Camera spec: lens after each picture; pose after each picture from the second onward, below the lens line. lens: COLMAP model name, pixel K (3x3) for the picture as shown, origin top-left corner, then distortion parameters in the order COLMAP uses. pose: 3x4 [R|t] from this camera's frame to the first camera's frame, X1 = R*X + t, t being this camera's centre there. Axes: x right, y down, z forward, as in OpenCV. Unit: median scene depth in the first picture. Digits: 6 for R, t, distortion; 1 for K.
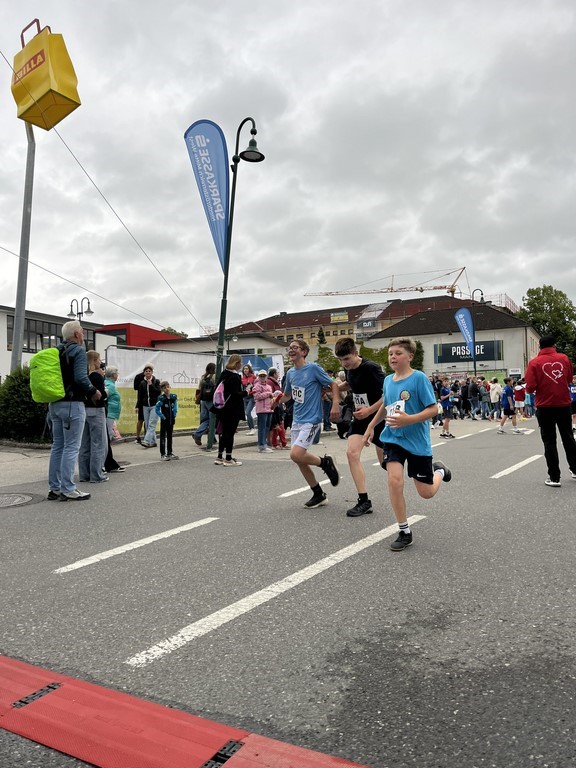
lens RADIAL K [[575.2, 0, 288.7], [0, 575.2, 390.8], [0, 0, 1]] dist [0.072726, -0.098792]
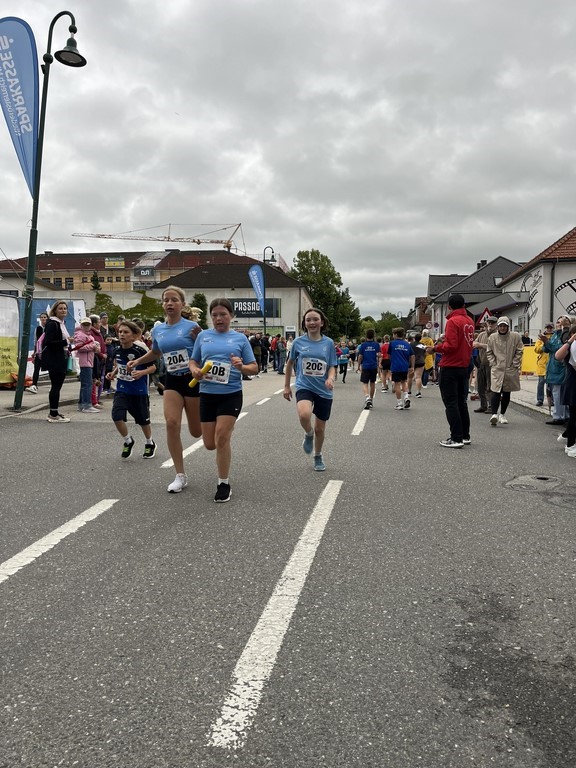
lens RADIAL K [[573.6, 0, 287.8], [0, 573.6, 393.2], [0, 0, 1]] dist [0.052751, -0.067218]
pose [[0.925237, -0.004419, 0.379364, -0.085535], [-0.028560, 0.996284, 0.081260, -0.001762], [-0.378313, -0.086019, 0.921672, 0.068534]]
